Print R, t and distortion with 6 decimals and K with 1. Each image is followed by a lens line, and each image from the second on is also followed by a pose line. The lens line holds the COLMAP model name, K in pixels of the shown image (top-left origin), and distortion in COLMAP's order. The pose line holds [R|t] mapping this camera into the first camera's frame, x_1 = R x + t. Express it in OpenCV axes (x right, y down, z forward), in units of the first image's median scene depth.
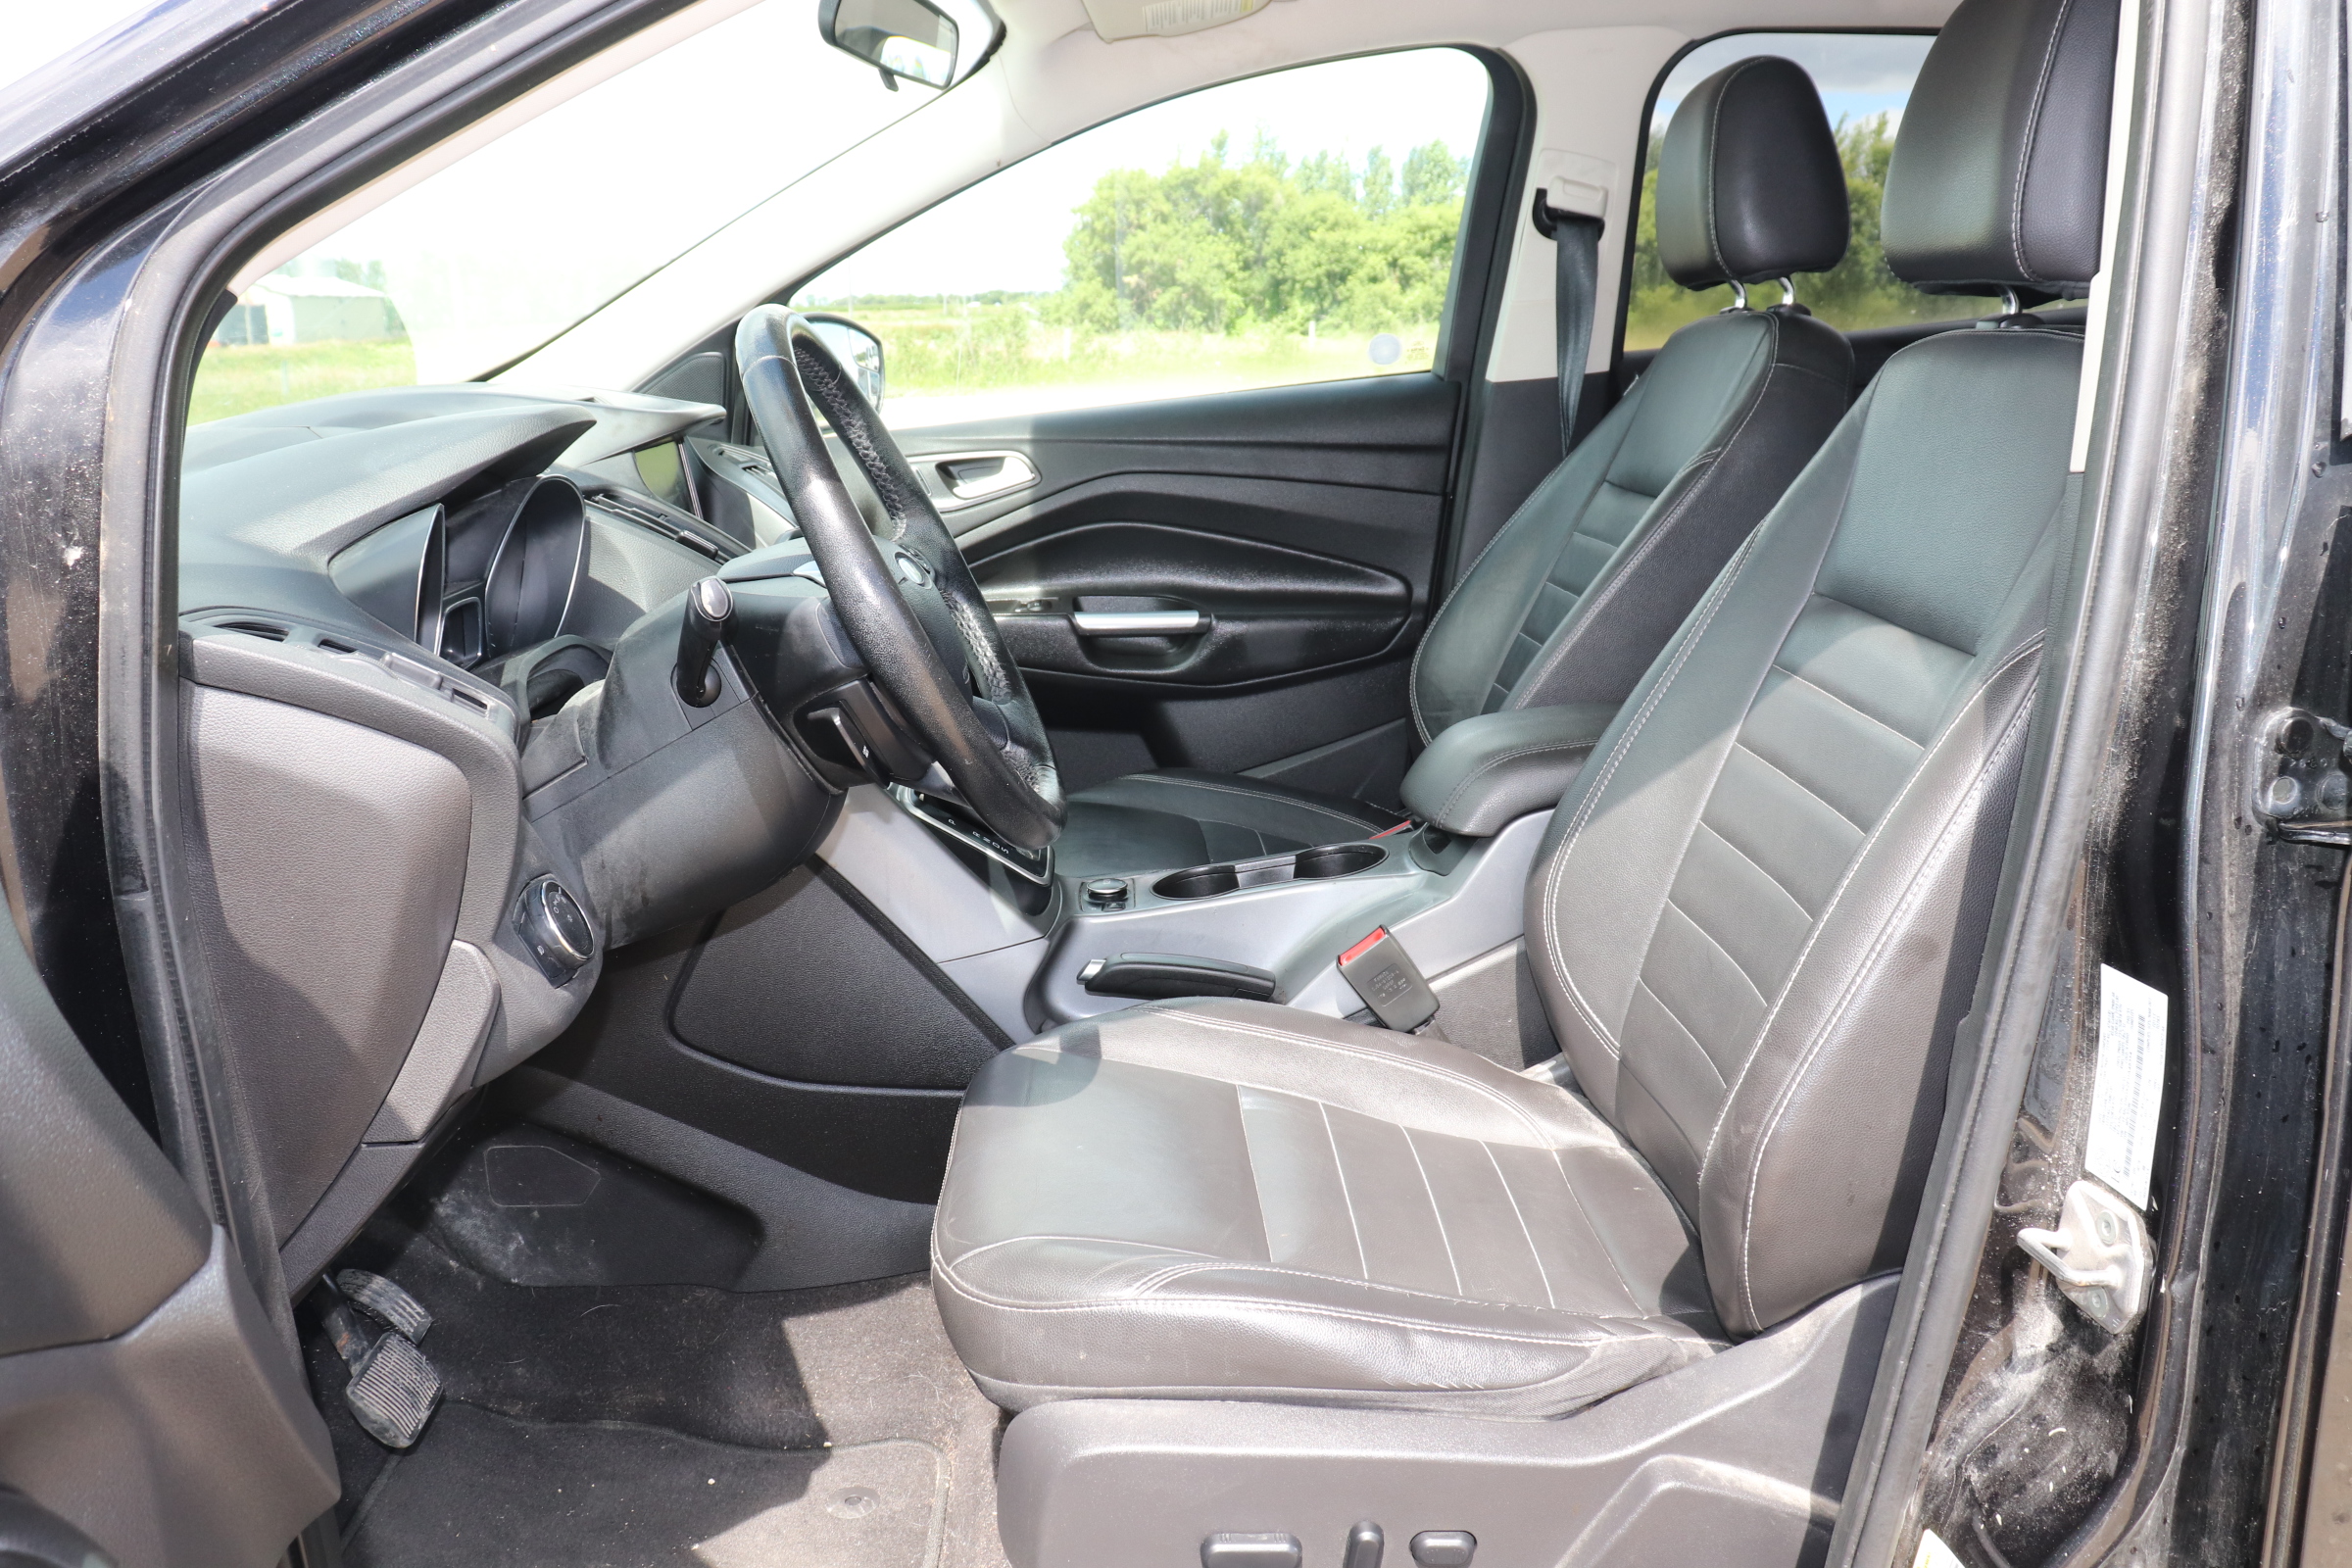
lens RADIAL K [[1964.6, 0, 1176.0], [0, 1964.6, 784.0], [0, 0, 1]] dist [-0.179646, 0.174113]
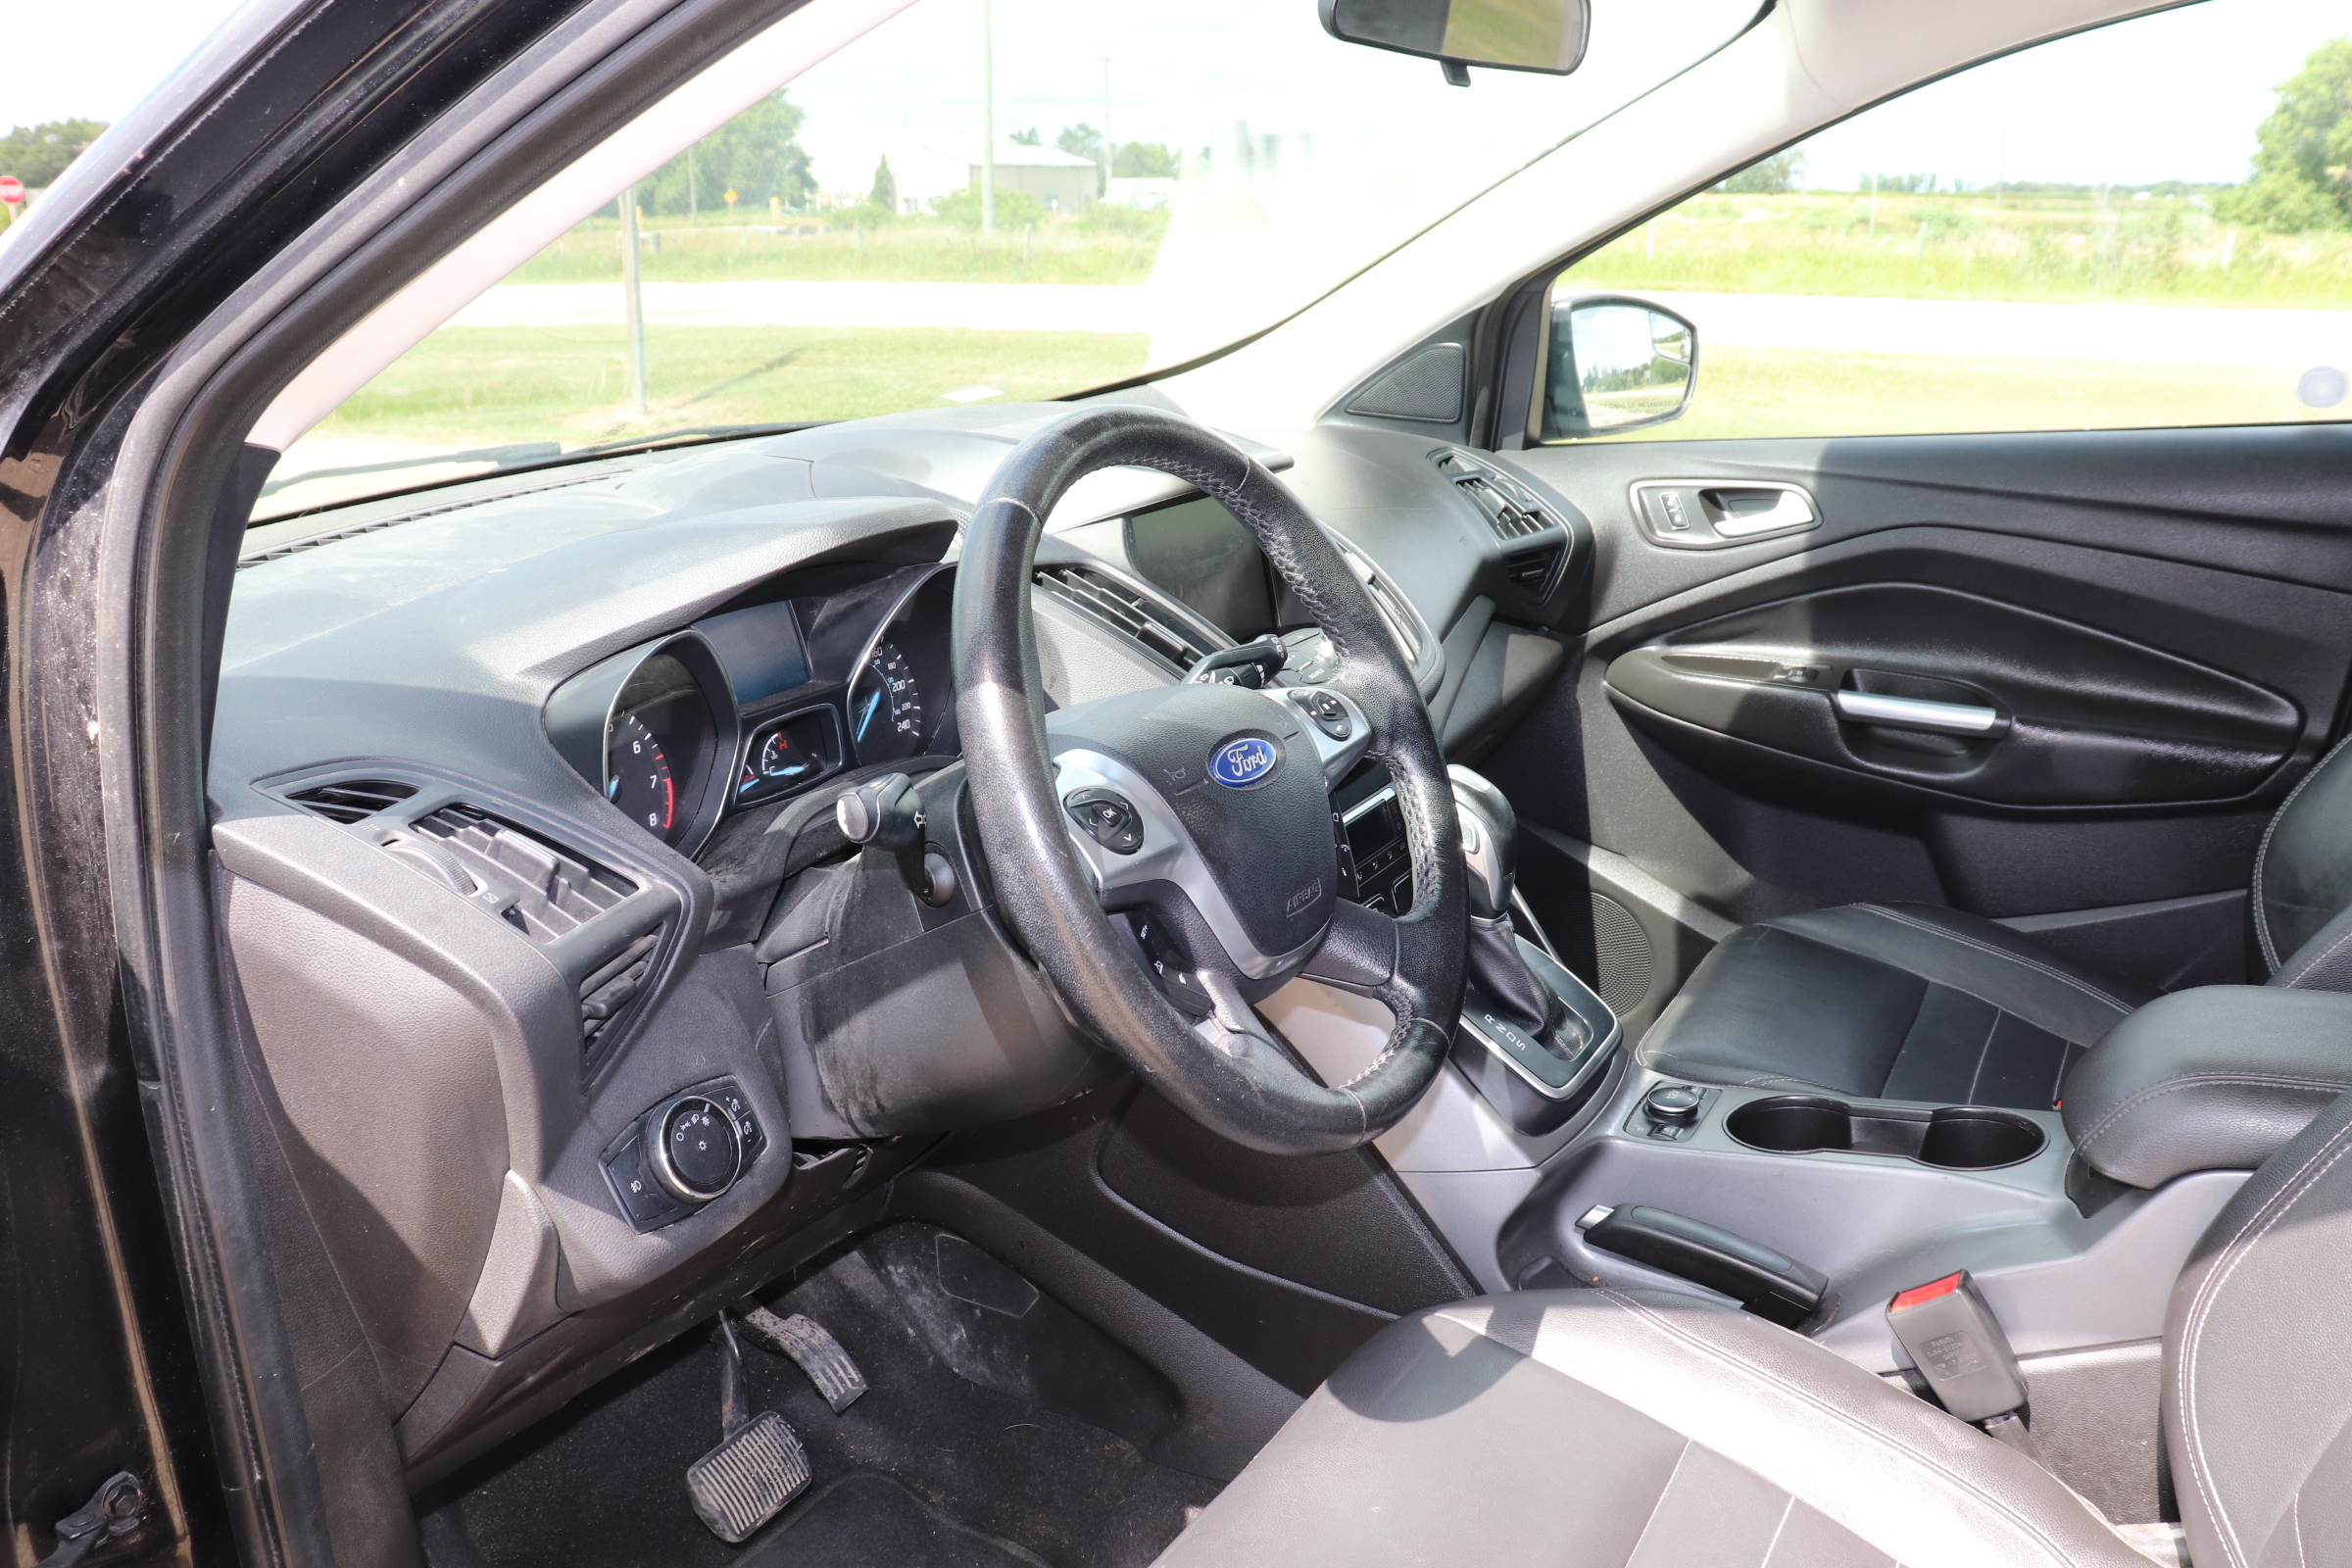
lens RADIAL K [[1949.2, 0, 1161.3], [0, 1949.2, 774.0], [0, 0, 1]] dist [-0.166040, 0.152344]
pose [[0.841925, 0.156355, -0.516444, 0.131879], [-0.125750, 0.987599, 0.093996, -0.095932], [0.524737, -0.014195, 0.851146, 0.182127]]
